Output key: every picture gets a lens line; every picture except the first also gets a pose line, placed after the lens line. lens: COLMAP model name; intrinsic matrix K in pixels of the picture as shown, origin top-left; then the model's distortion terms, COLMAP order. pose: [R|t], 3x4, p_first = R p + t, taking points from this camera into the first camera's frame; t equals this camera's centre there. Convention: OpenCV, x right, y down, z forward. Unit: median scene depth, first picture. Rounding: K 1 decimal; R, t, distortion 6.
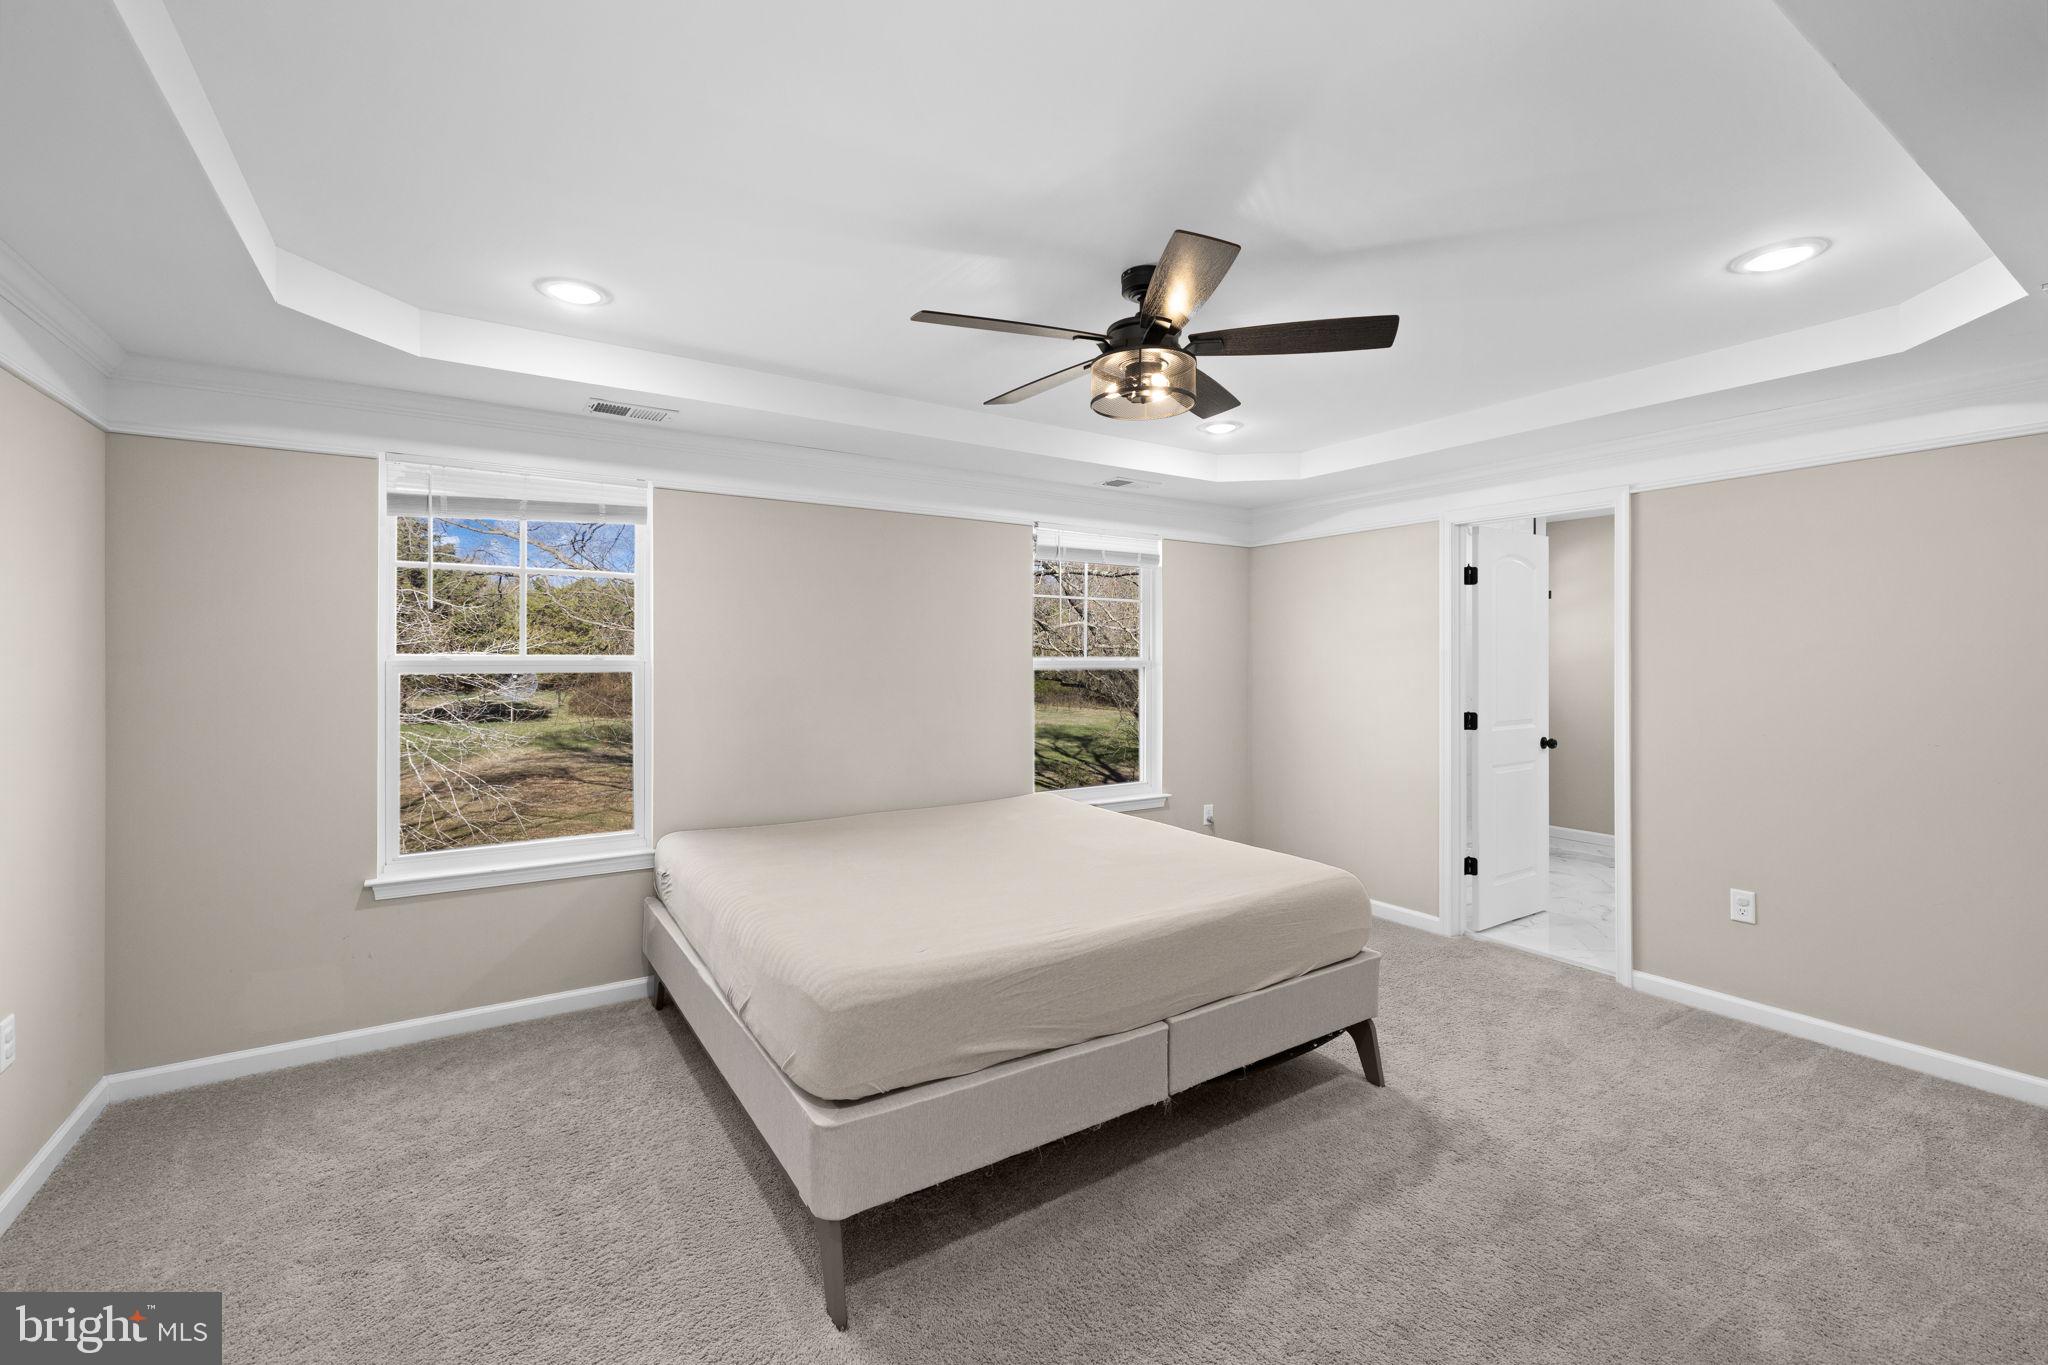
lens RADIAL K [[855.7, 0, 1022.7], [0, 855.7, 675.0], [0, 0, 1]] dist [0.000488, 0.000078]
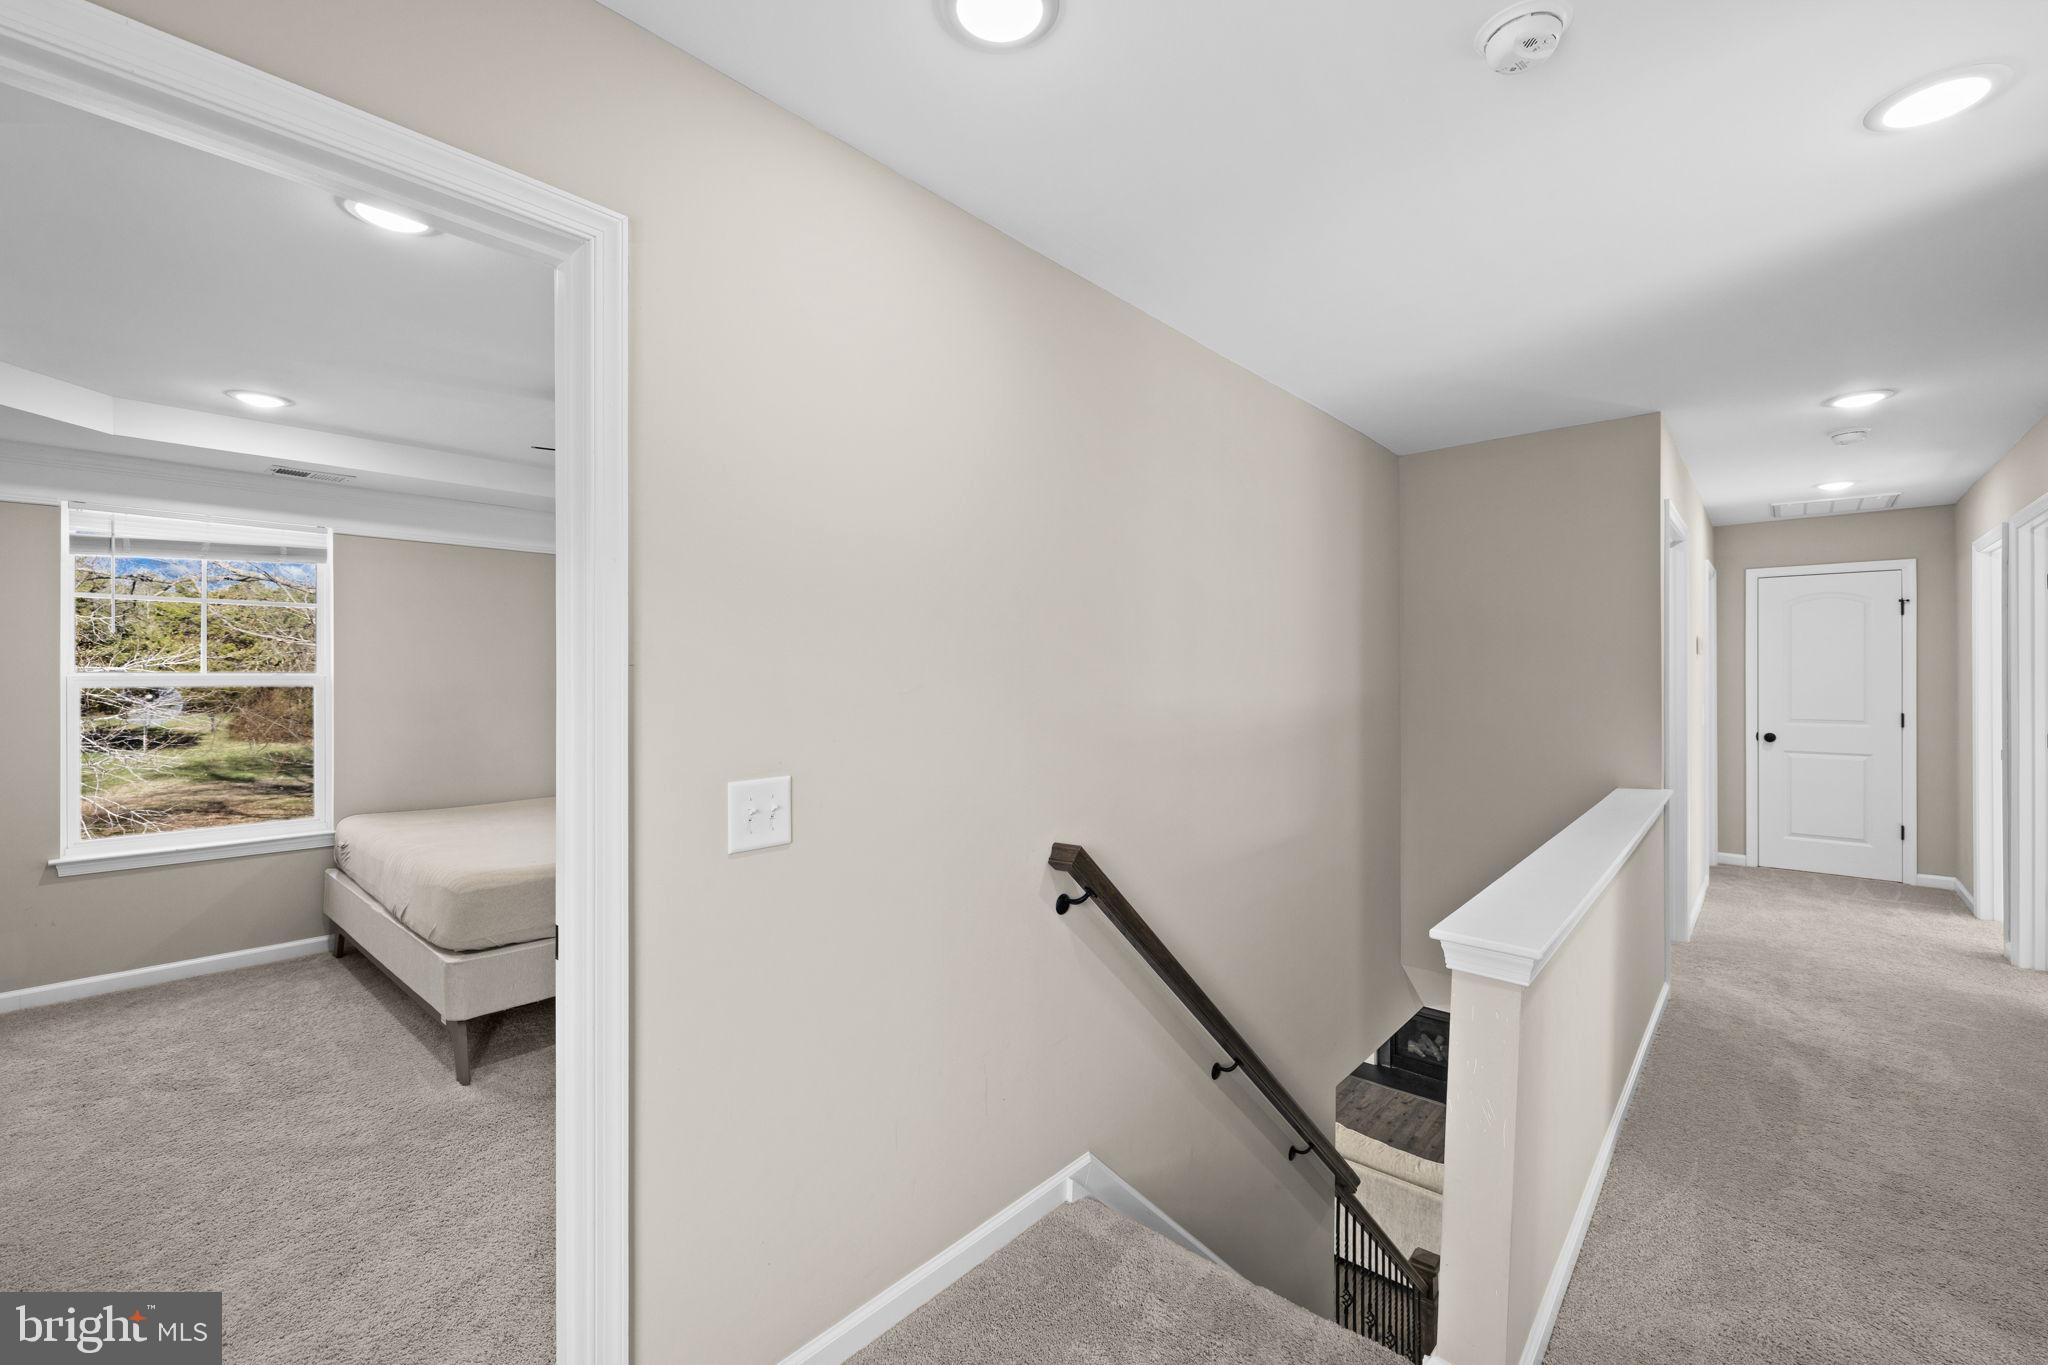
lens RADIAL K [[819.7, 0, 995.9], [0, 819.7, 687.9], [0, 0, 1]] dist [-0.000574, -0.000298]
pose [[0.964724, -0.003408, 0.263242, 0.202349], [0.004442, 0.999985, -0.003333, 0.009592], [-0.263227, 0.004384, 0.964724, -0.441501]]
